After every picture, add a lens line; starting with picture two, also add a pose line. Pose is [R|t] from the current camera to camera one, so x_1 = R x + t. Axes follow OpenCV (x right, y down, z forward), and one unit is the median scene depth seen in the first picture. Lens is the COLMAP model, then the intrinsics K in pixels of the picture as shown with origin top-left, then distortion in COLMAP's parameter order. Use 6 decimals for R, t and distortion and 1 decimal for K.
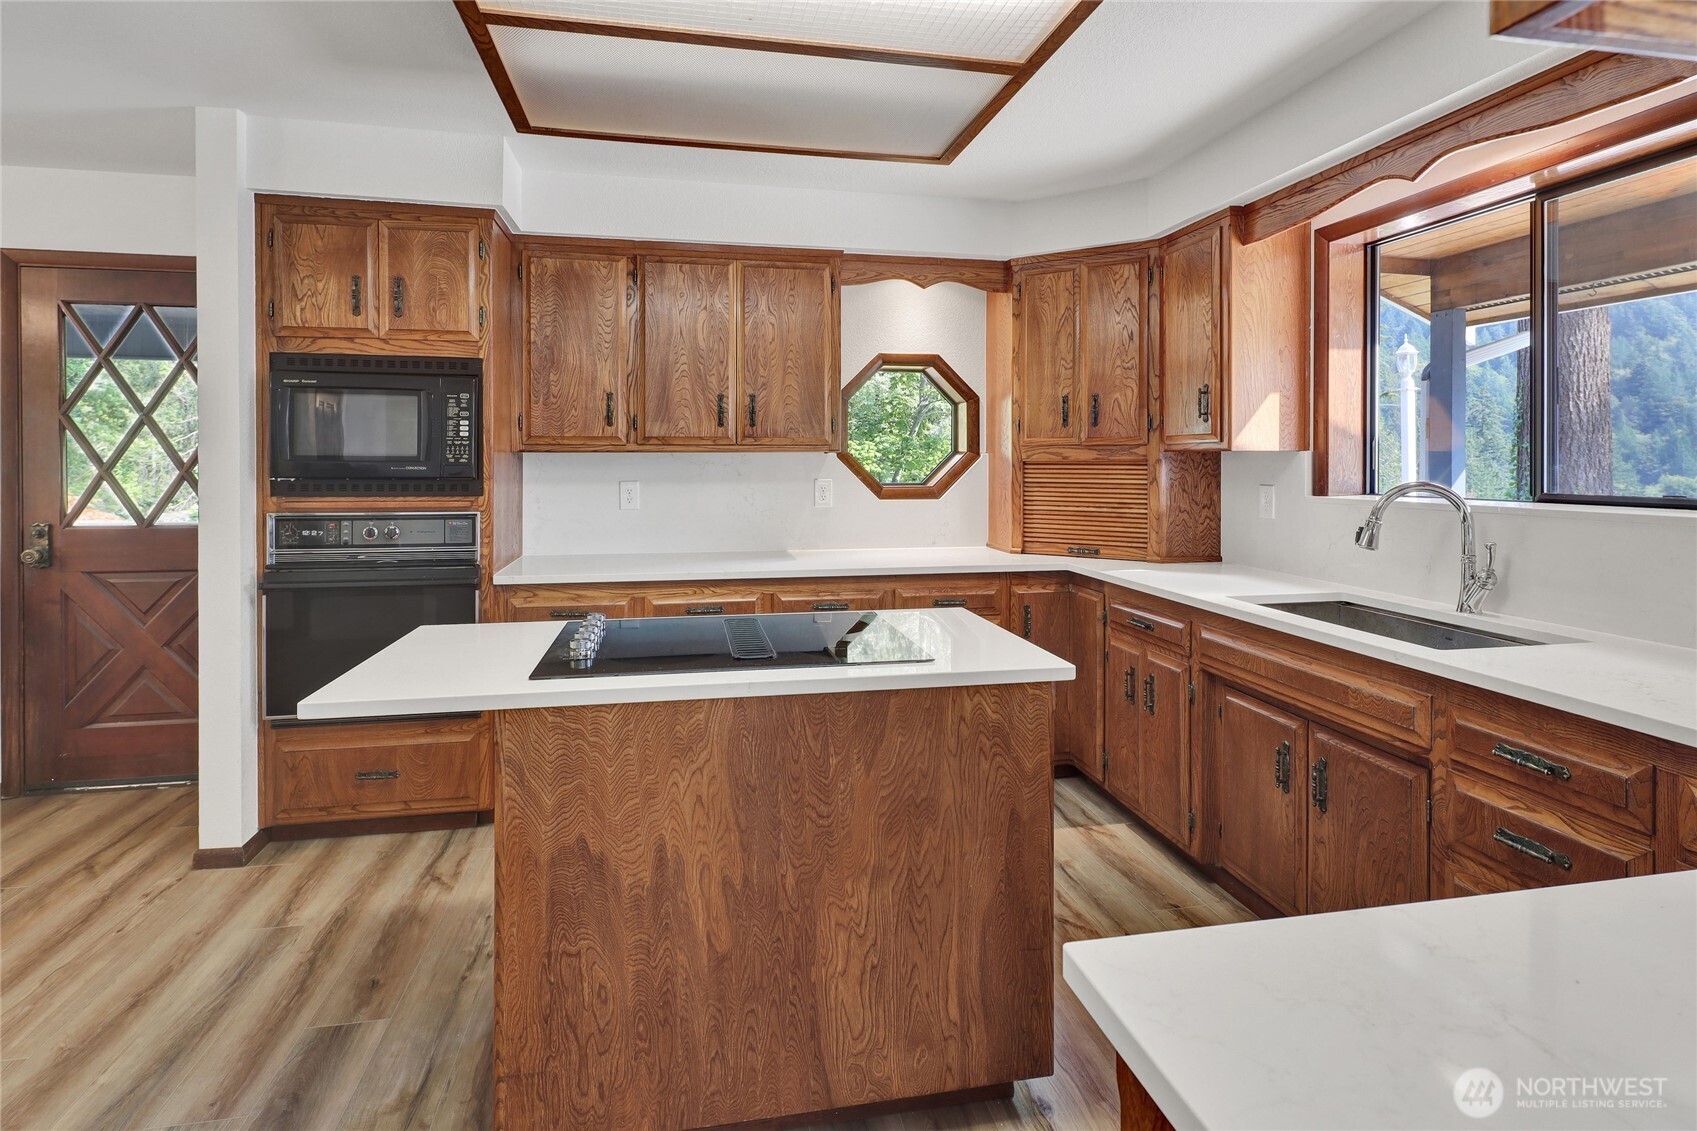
lens RADIAL K [[836.7, 0, 848.7], [0, 836.7, 486.2], [0, 0, 1]] dist [0.002116, -0.003030]
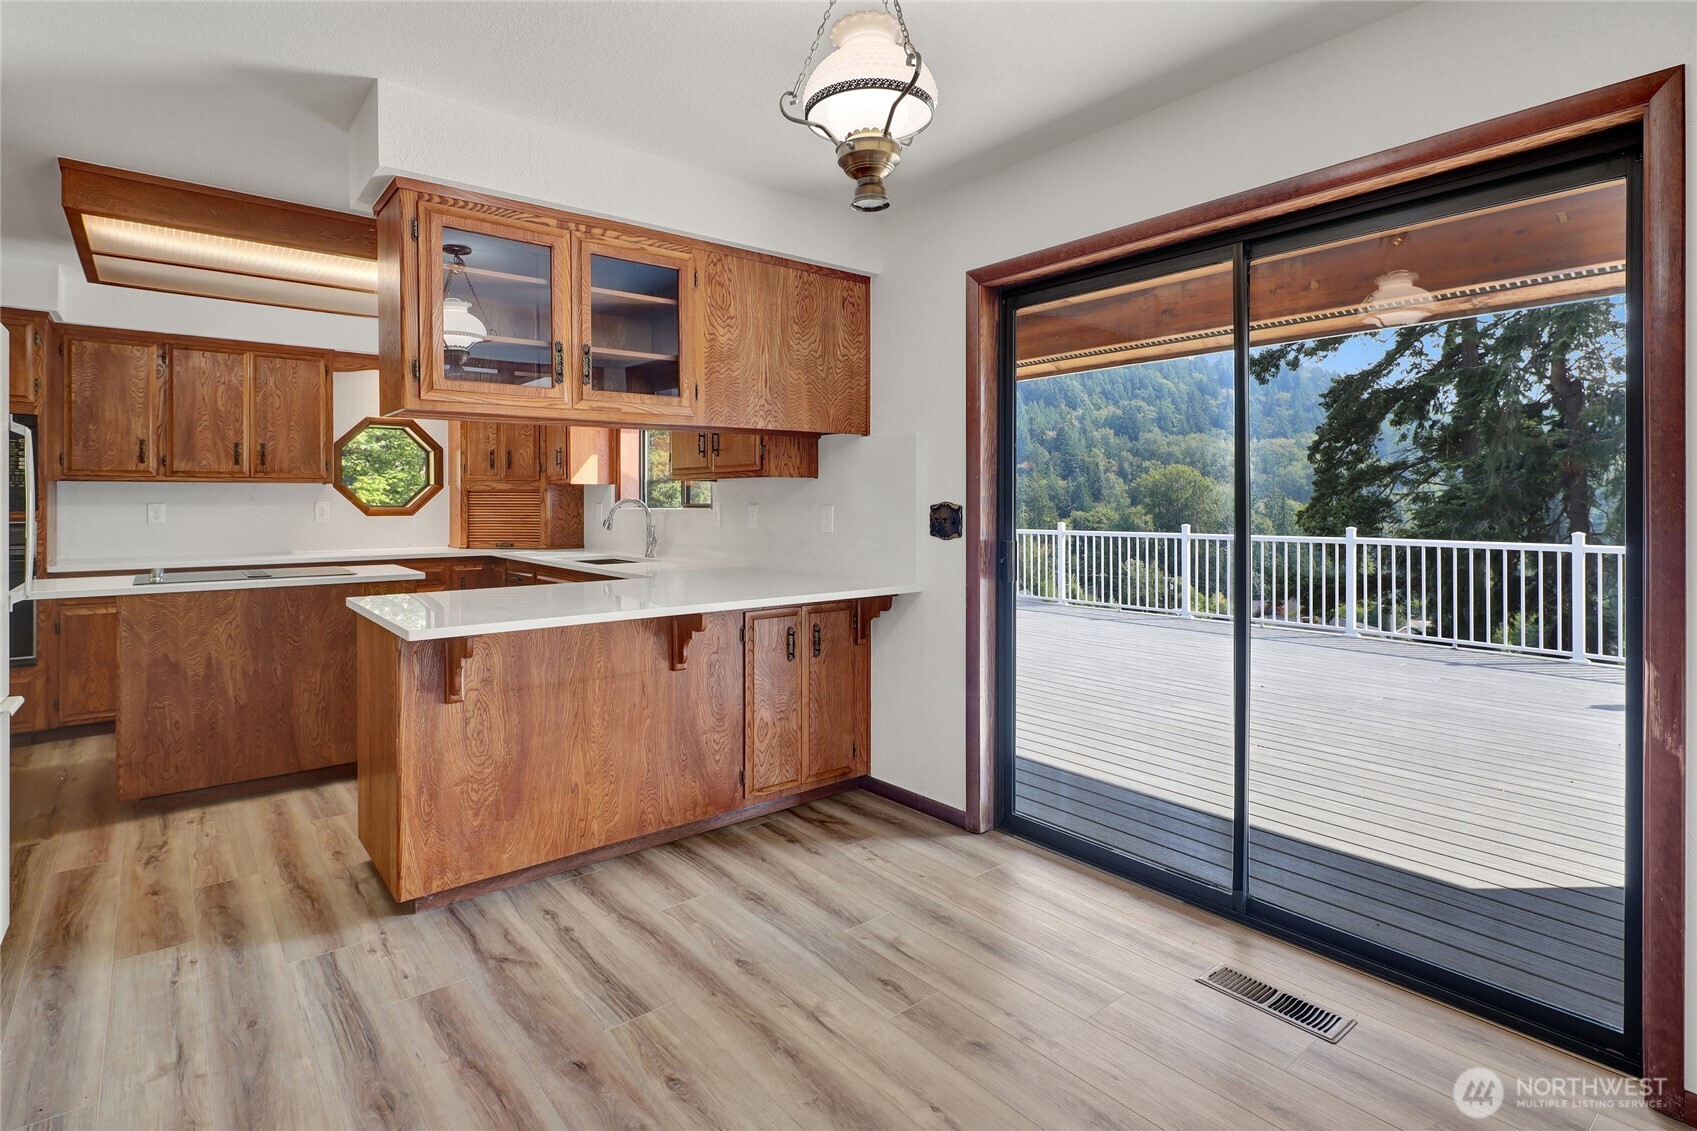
lens RADIAL K [[836.7, 0, 826.5], [0, 836.7, 508.1], [0, 0, 1]] dist [0.002116, -0.003030]
pose [[0.890464, -0.002033, 0.455049, 0.103004], [0.011086, 0.999790, -0.017227, 0.042661], [-0.454919, 0.020385, 0.890300, -0.795949]]
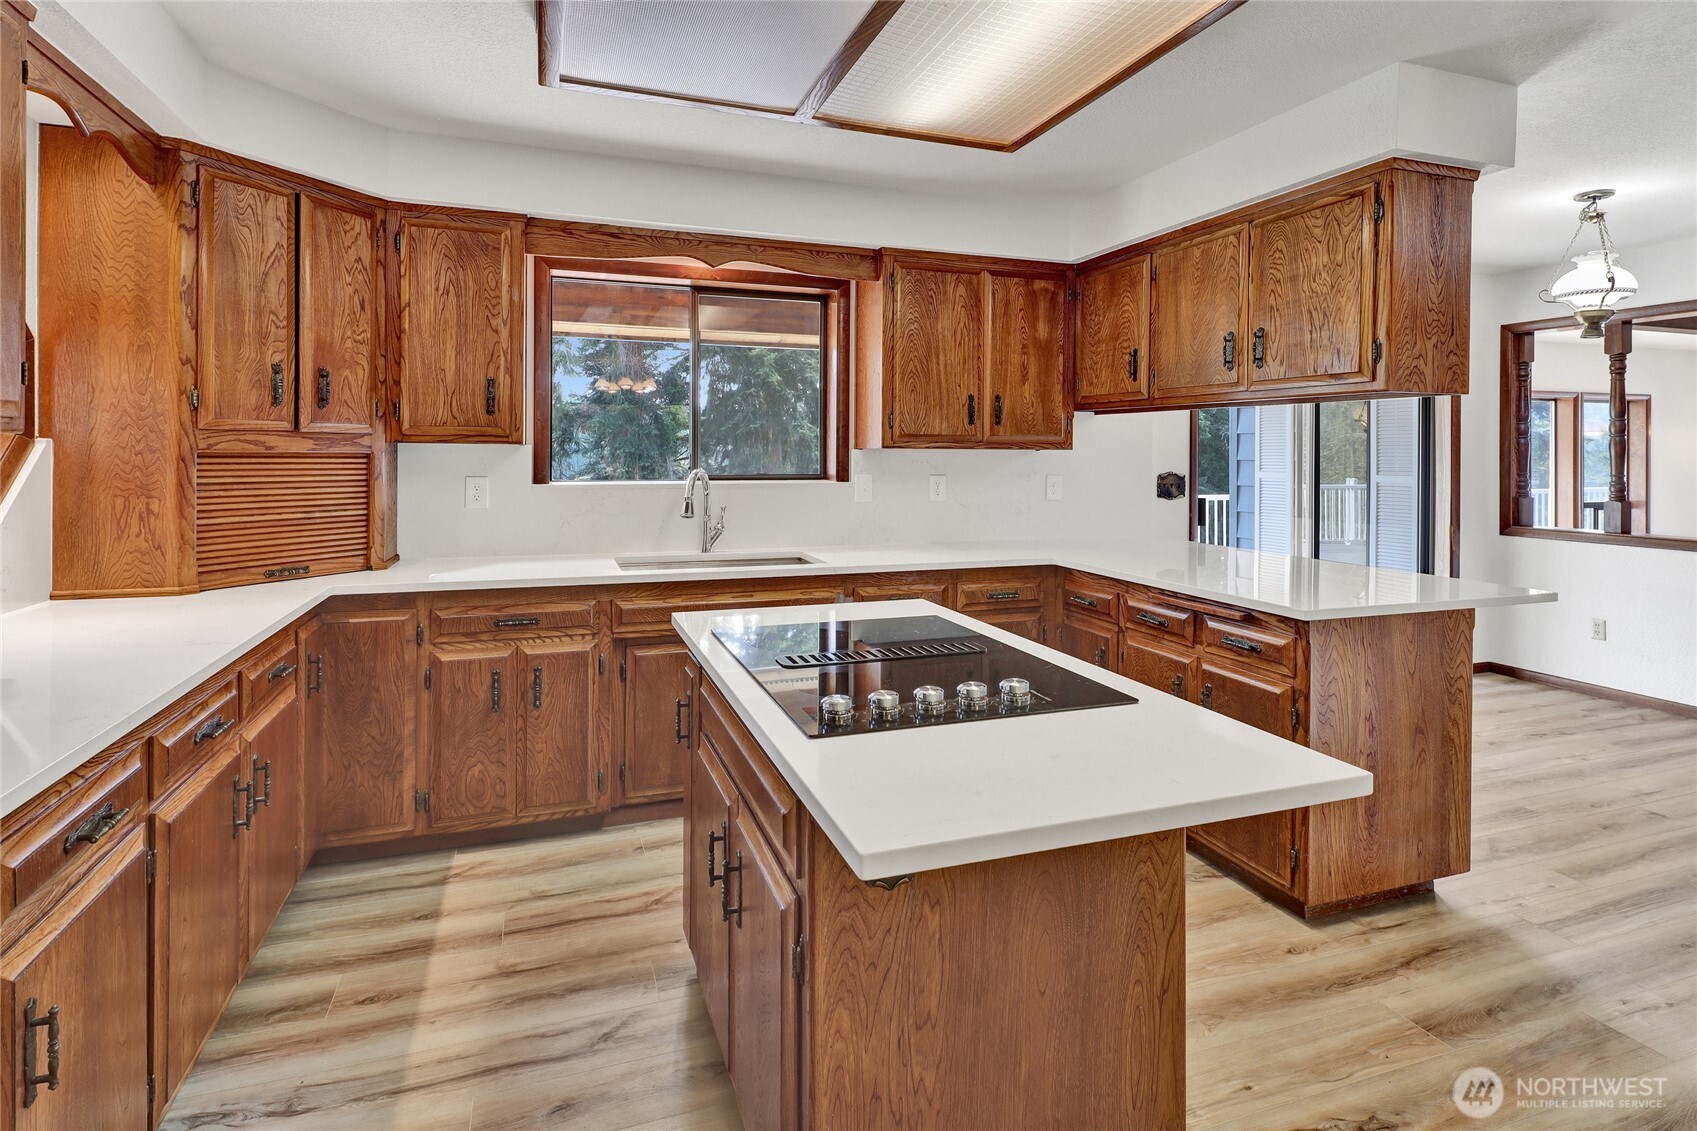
lens RADIAL K [[836.7, 0, 821.7], [0, 836.7, 483.5], [0, 0, 1]] dist [0.002116, -0.003030]
pose [[-0.103549, -0.033918, 0.994046, -0.561777], [0.022676, 0.999078, 0.036452, -0.020421], [-0.994366, 0.026316, -0.102684, 0.646388]]
